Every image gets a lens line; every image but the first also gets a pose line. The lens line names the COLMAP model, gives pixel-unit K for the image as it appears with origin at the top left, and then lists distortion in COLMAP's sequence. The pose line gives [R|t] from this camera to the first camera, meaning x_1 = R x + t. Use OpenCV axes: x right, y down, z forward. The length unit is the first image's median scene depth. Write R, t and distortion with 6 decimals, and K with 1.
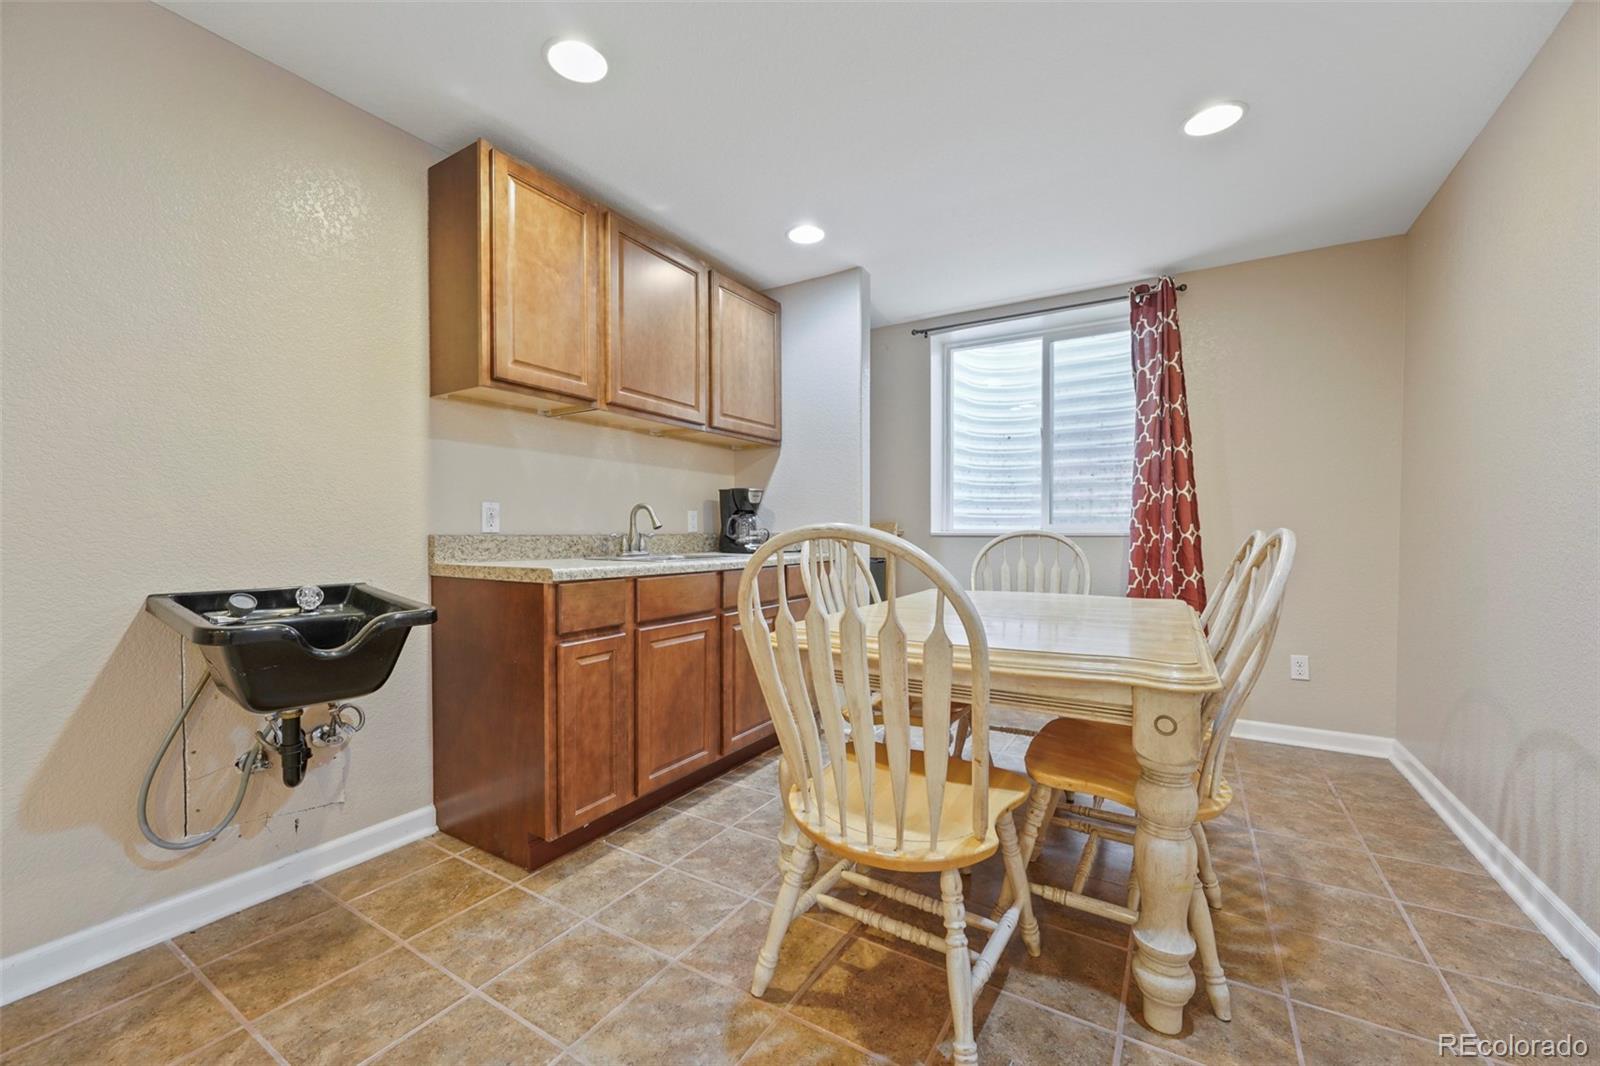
lens RADIAL K [[634.2, 0, 806.0], [0, 634.2, 537.6], [0, 0, 1]] dist [-0.003627, 0.001429]
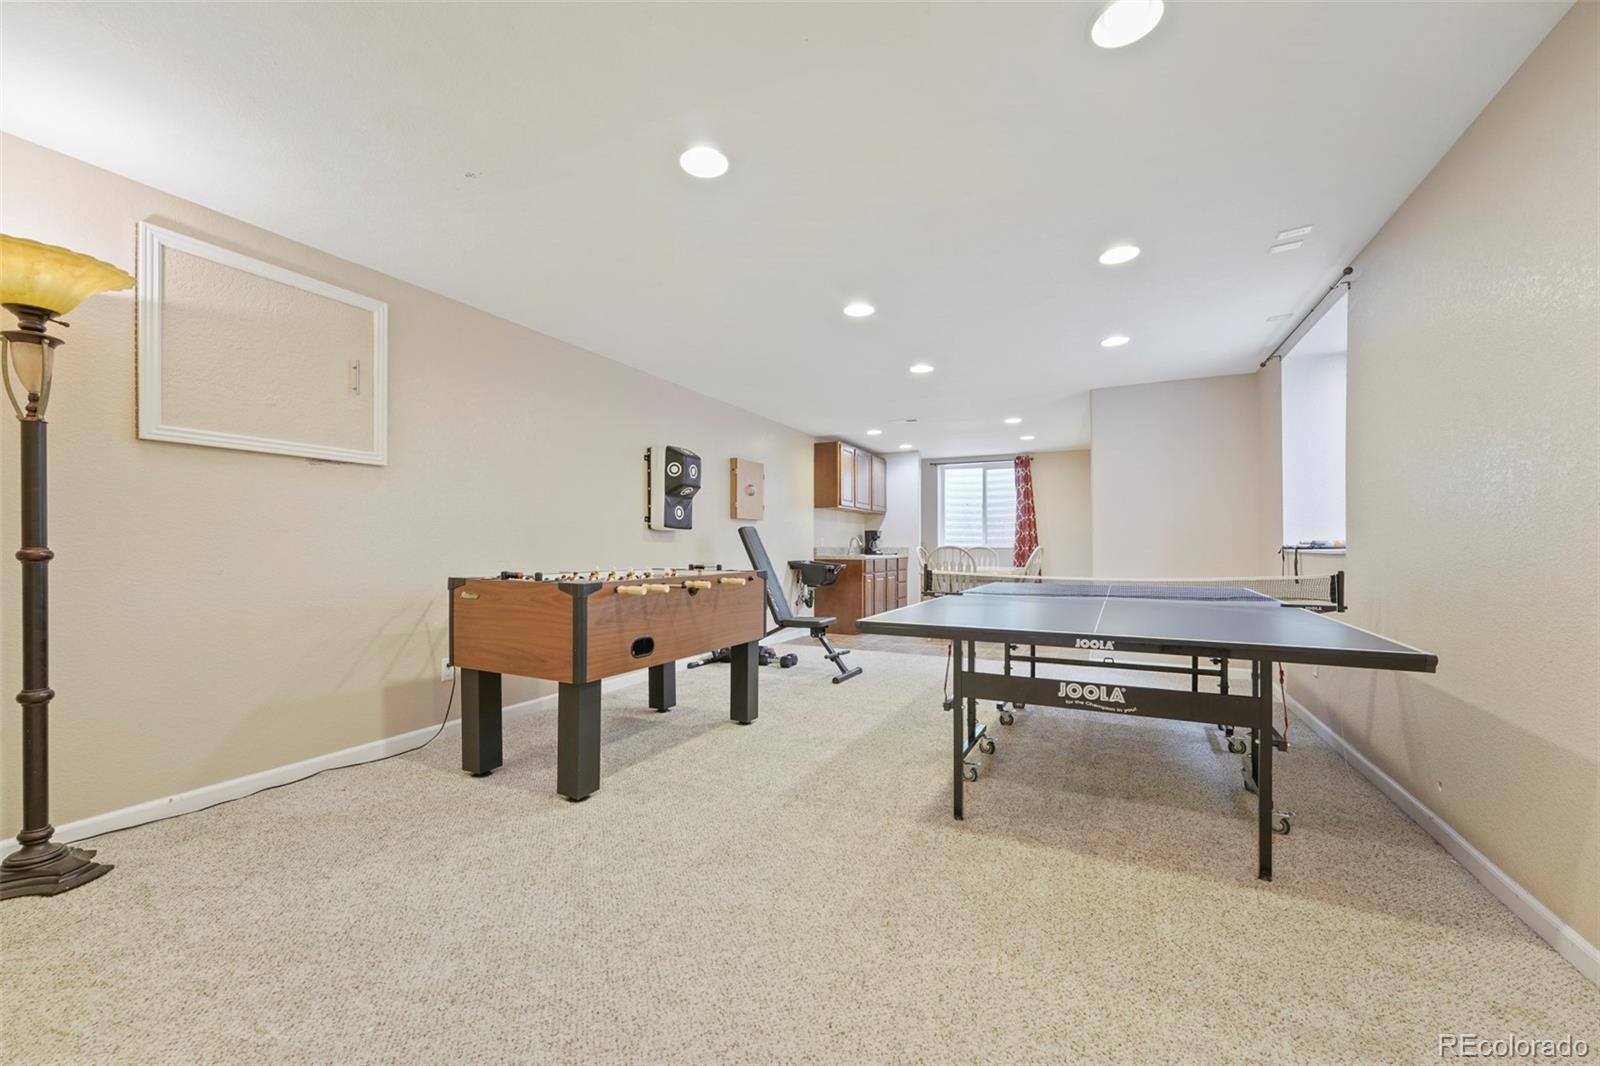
lens RADIAL K [[634.2, 0, 795.8], [0, 634.2, 537.0], [0, 0, 1]] dist [-0.003627, 0.001429]
pose [[0.997118, 0.002523, 0.075818, -0.623739], [-0.000837, 0.999752, -0.022270, 0.010220], [-0.075856, 0.022142, 0.996873, -1.620542]]
